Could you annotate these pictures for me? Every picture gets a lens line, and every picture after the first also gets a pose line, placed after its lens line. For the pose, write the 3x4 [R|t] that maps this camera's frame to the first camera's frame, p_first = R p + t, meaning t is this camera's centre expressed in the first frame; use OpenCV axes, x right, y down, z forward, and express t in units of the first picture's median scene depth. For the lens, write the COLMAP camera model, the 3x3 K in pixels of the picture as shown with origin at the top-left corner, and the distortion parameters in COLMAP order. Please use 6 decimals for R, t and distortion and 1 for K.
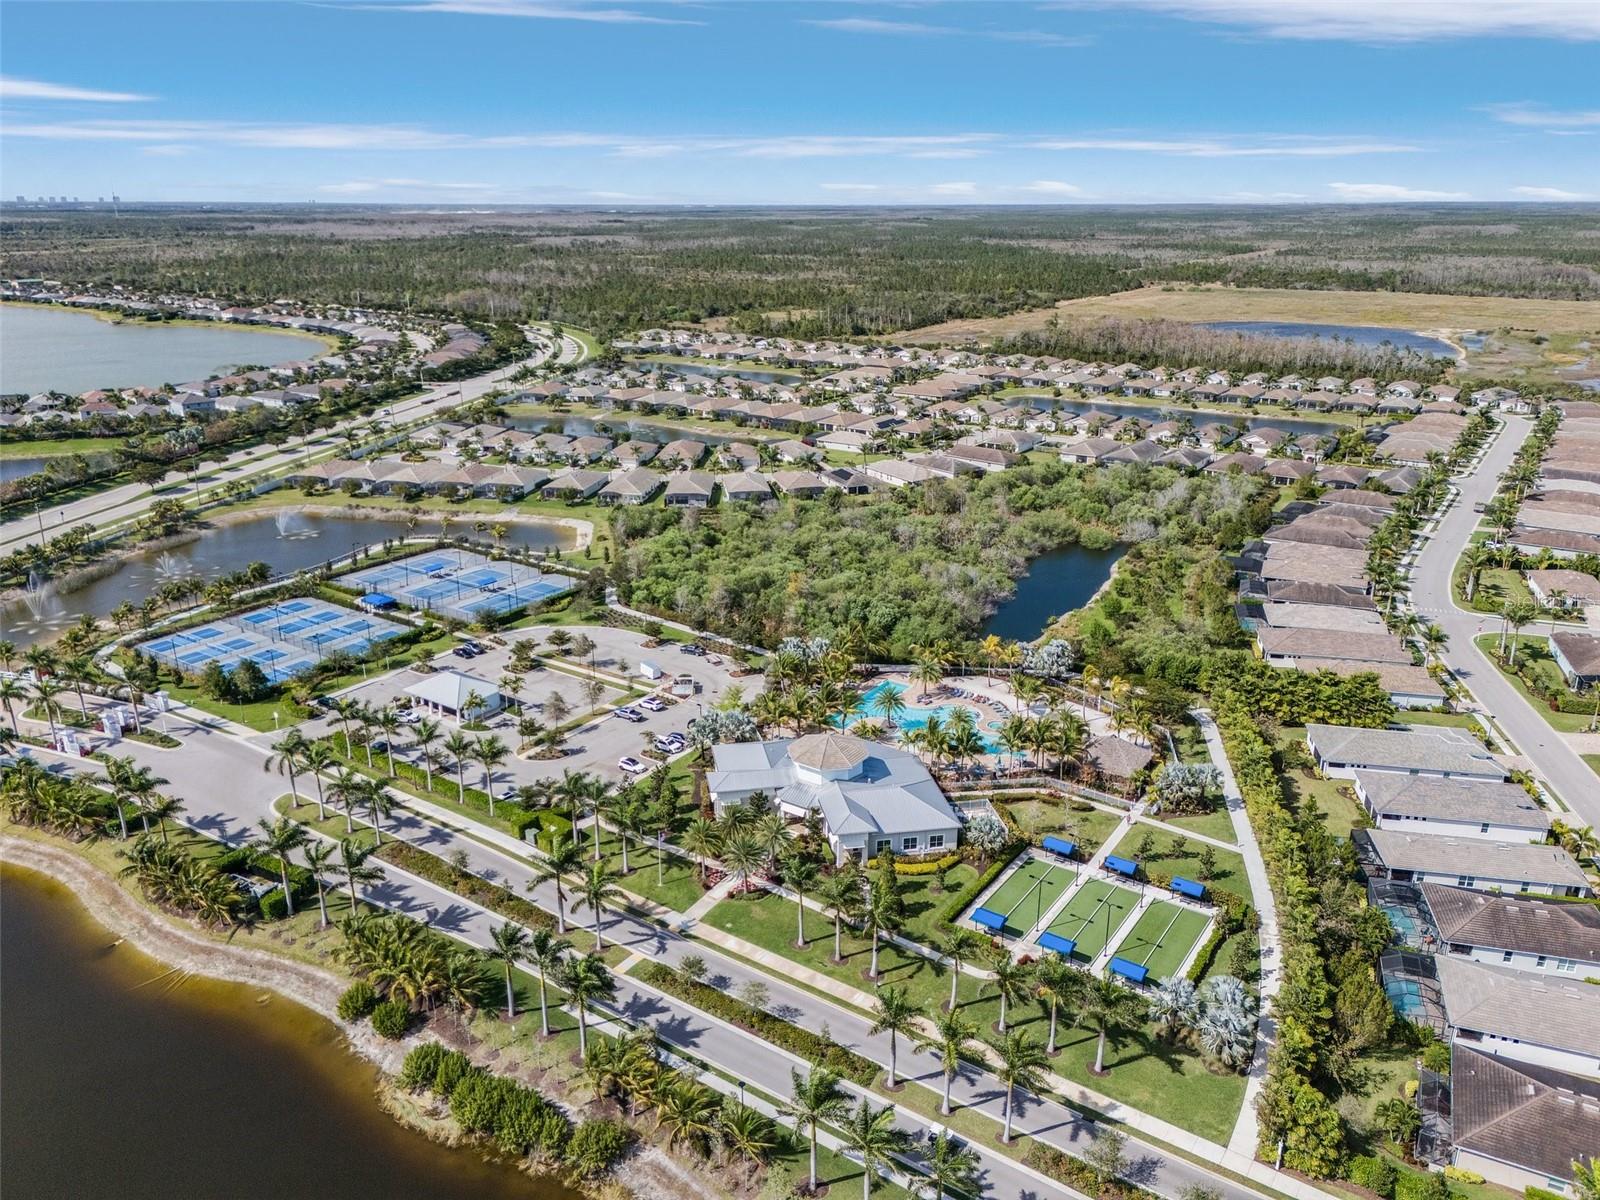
lens RADIAL K [[1171.0, 0, 800.0], [0, 1171.0, 600.0], [0, 0, 1]] dist [0.026861, -0.001580]
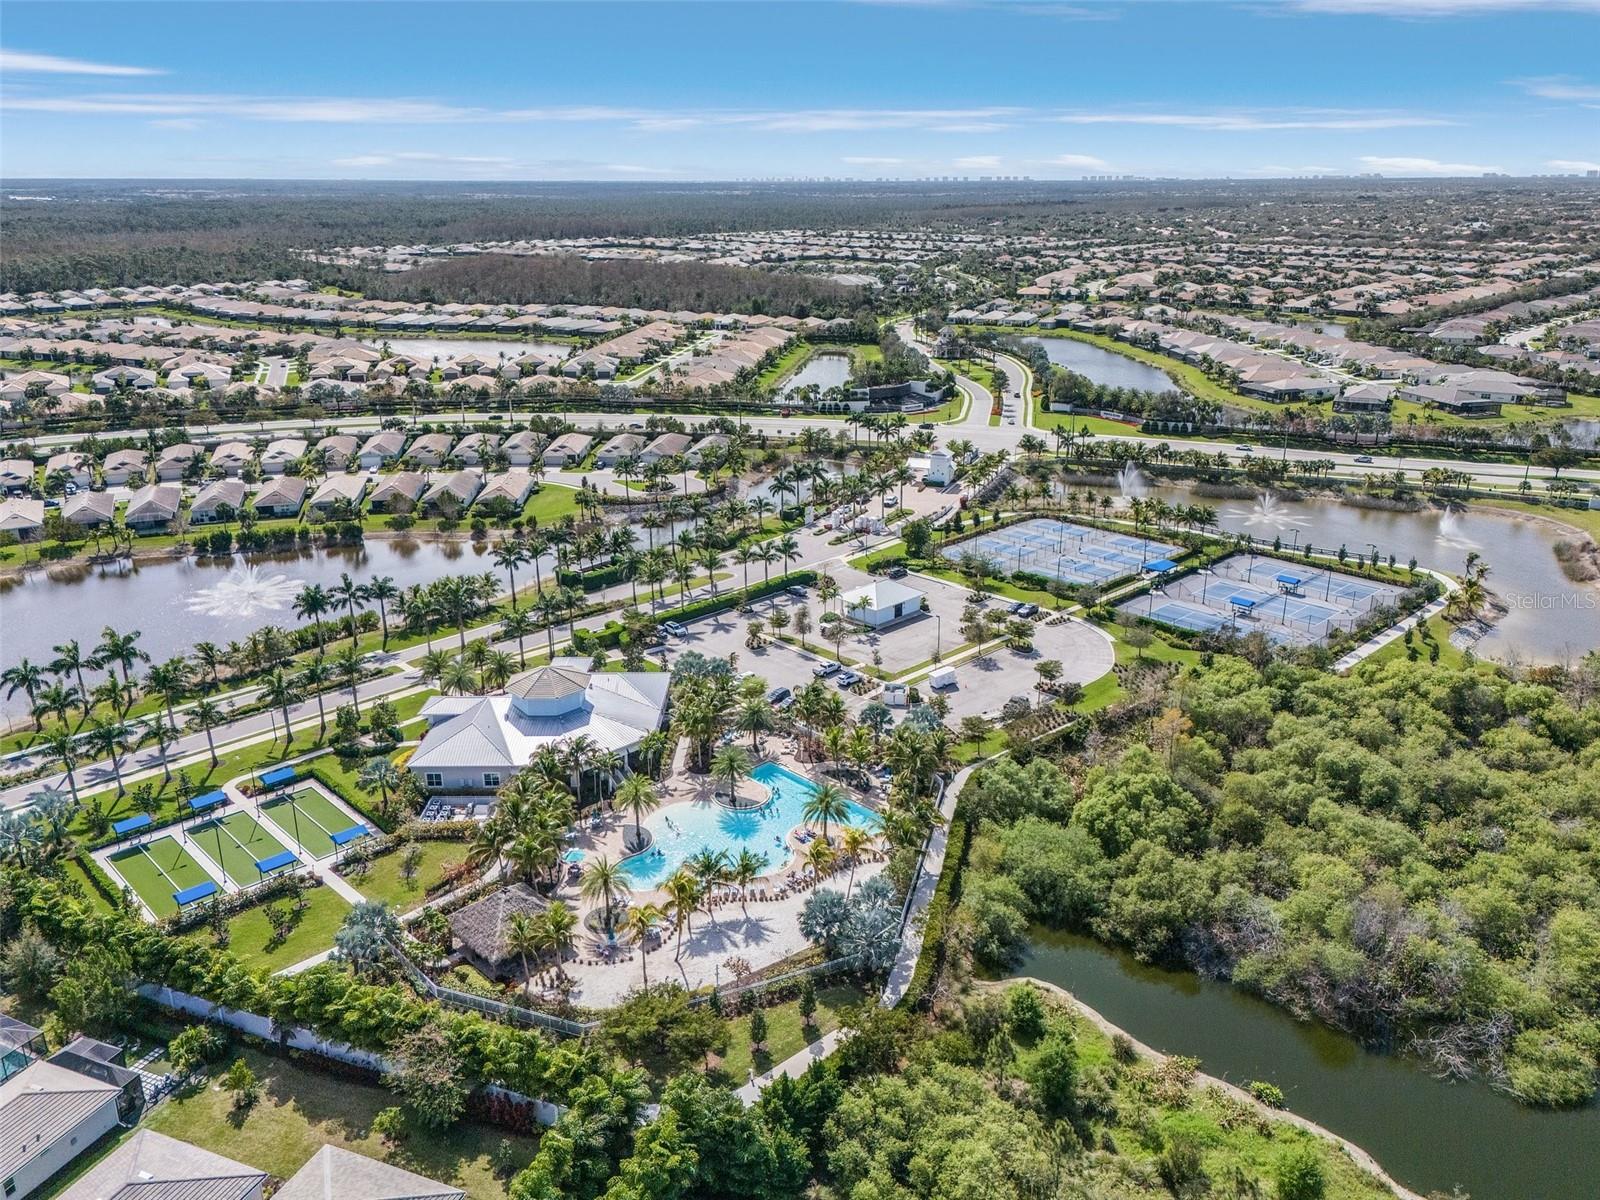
lens RADIAL K [[1171.0, 0, 800.0], [0, 1171.0, 600.0], [0, 0, 1]] dist [0.026861, -0.001580]
pose [[-0.158091, 0.333554, -0.929381, 0.675212], [-0.317297, 0.874139, 0.367701, -0.274782], [0.935056, 0.353020, -0.032358, 0.926628]]
